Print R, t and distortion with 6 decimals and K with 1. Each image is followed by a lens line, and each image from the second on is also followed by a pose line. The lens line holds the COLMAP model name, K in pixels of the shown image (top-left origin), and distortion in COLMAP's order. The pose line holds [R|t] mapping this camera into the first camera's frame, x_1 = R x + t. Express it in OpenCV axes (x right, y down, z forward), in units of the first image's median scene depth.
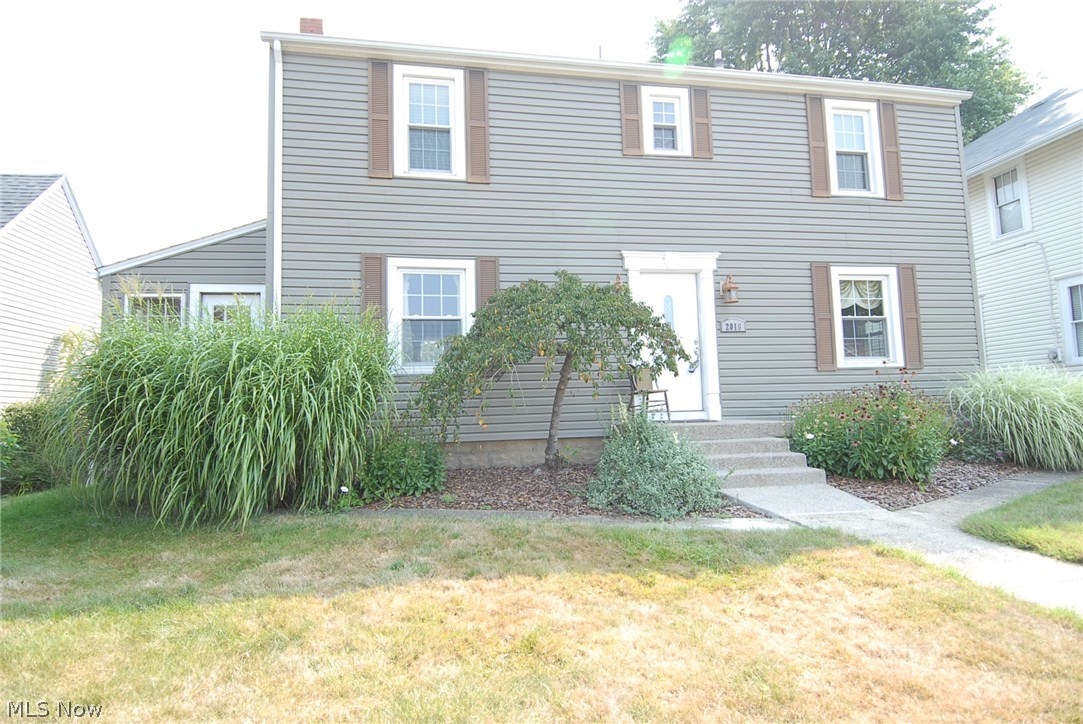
lens RADIAL K [[565.9, 0, 541.5], [0, 565.9, 362.0], [0, 0, 1]] dist [0.038091, -0.049758]
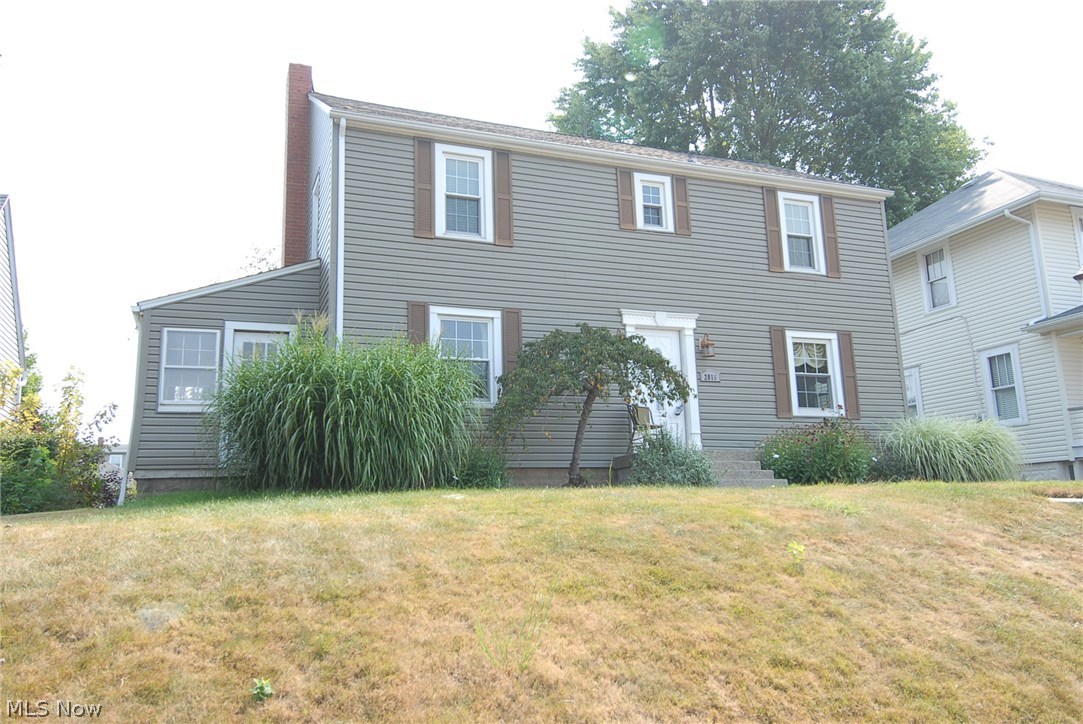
lens RADIAL K [[825.5, 0, 541.5], [0, 825.5, 362.0], [0, 0, 1]] dist [0.023497, -0.000297]
pose [[0.981577, 0.034664, 0.187895, -0.313488], [-0.012318, 0.992840, -0.118811, 0.109255], [-0.190668, 0.114308, 0.974977, -0.576267]]
